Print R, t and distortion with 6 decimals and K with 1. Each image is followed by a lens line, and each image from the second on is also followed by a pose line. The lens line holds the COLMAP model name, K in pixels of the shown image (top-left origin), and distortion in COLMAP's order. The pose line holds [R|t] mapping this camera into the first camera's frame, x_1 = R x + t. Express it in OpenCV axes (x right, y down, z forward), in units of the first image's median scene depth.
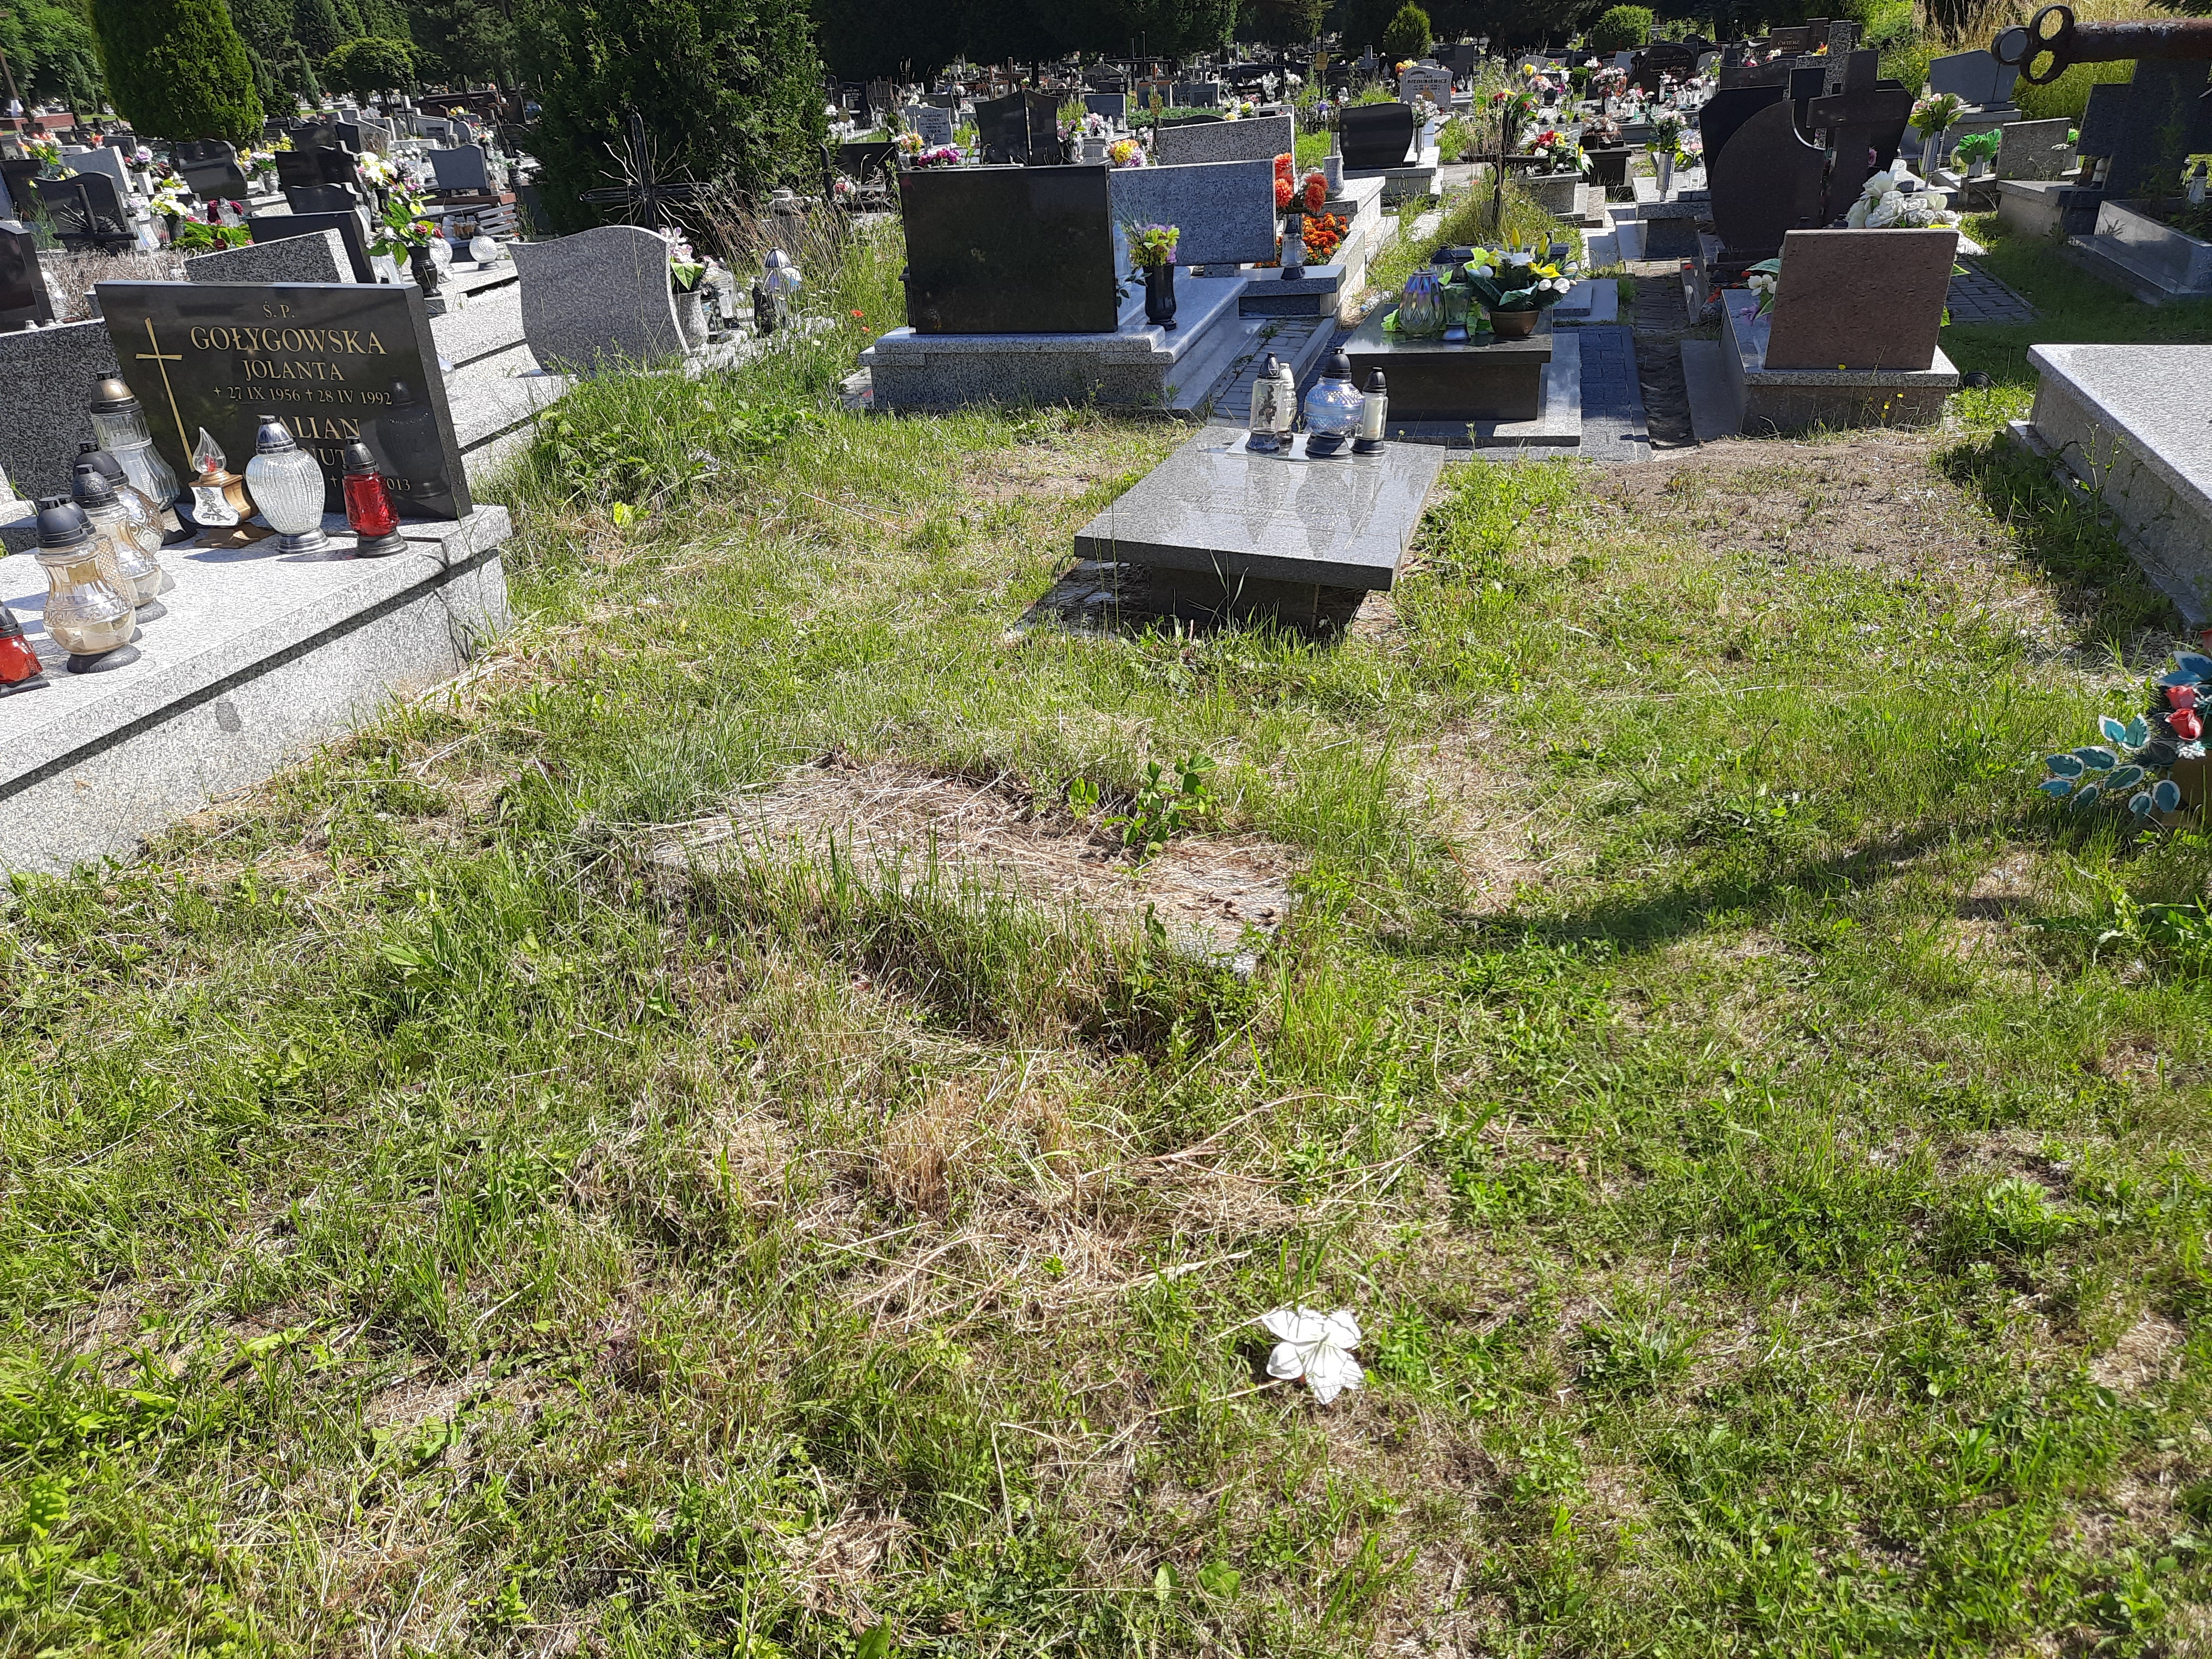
lens RADIAL K [[1558.6, 0, 1061.1], [0, 1558.6, 829.2], [0, 0, 1]] dist [-0.005040, -0.064120]
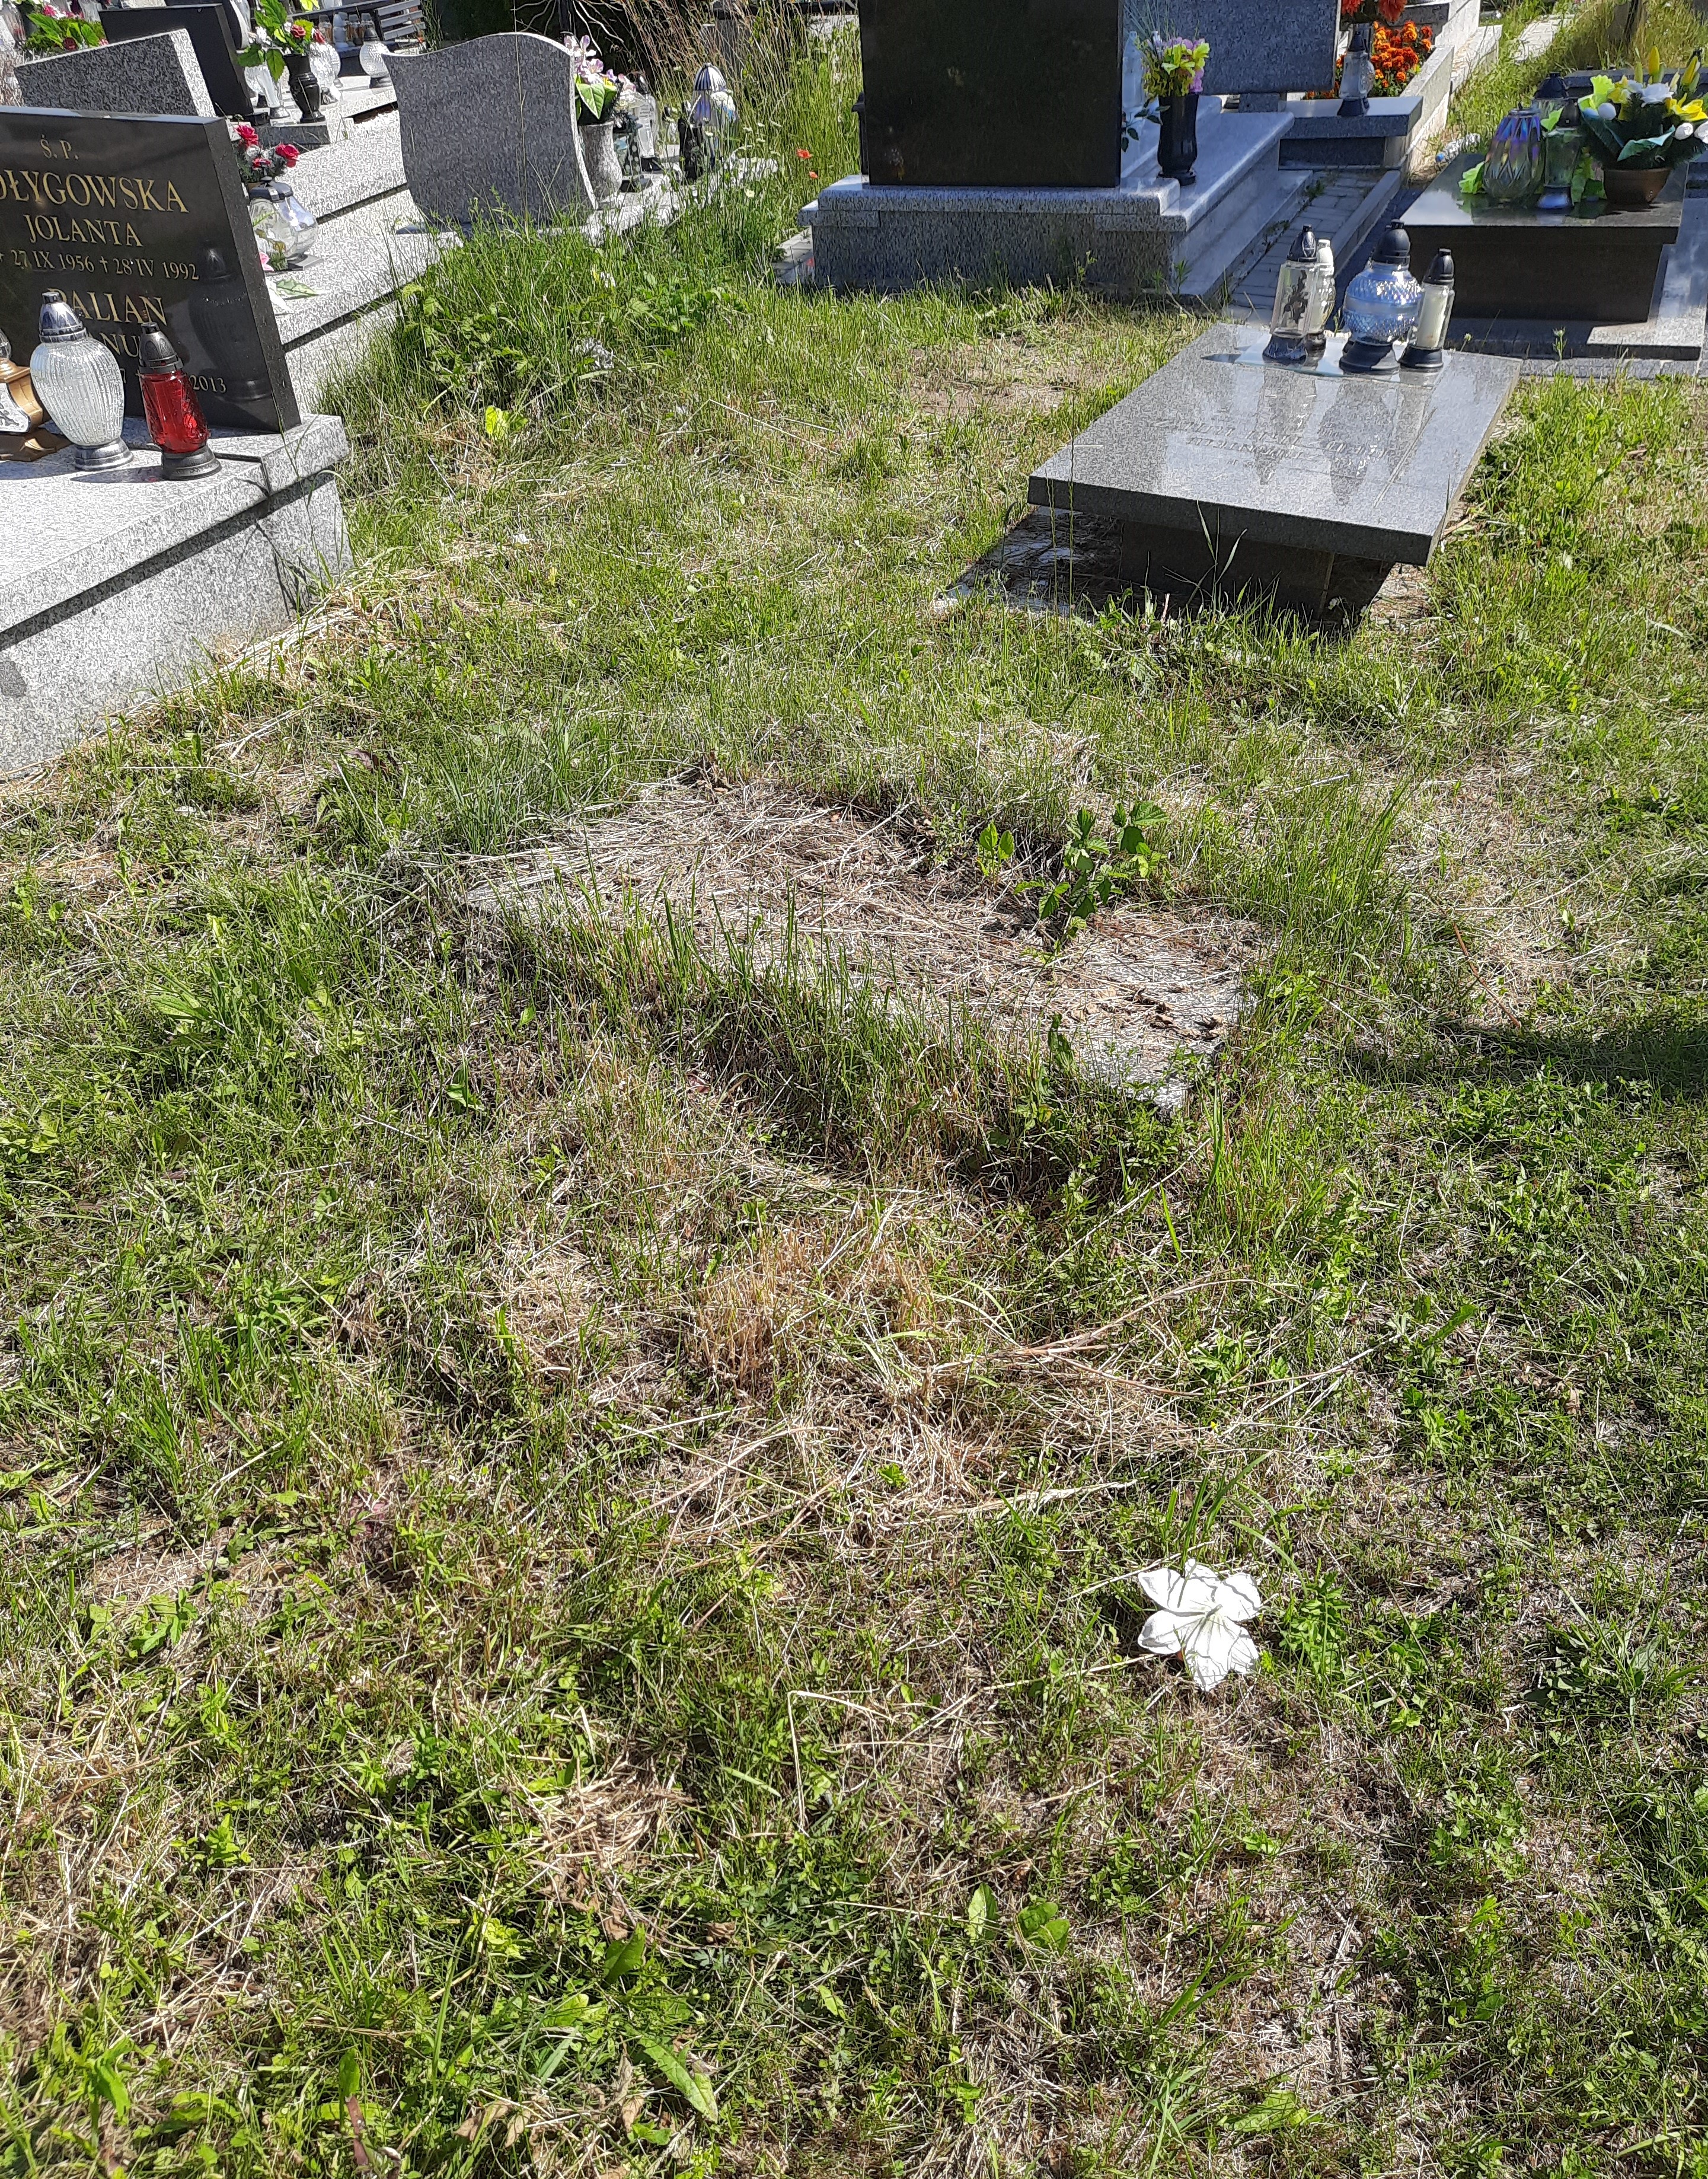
lens RADIAL K [[1684.8, 0, 854.3], [0, 1684.8, 1162.0], [0, 0, 1]] dist [0.011584, -0.043616]
pose [[0.993872, 0.066173, -0.088536, 0.032091], [-0.044983, 0.973808, 0.222877, -0.057990], [0.100966, -0.217528, 0.970818, 0.127564]]
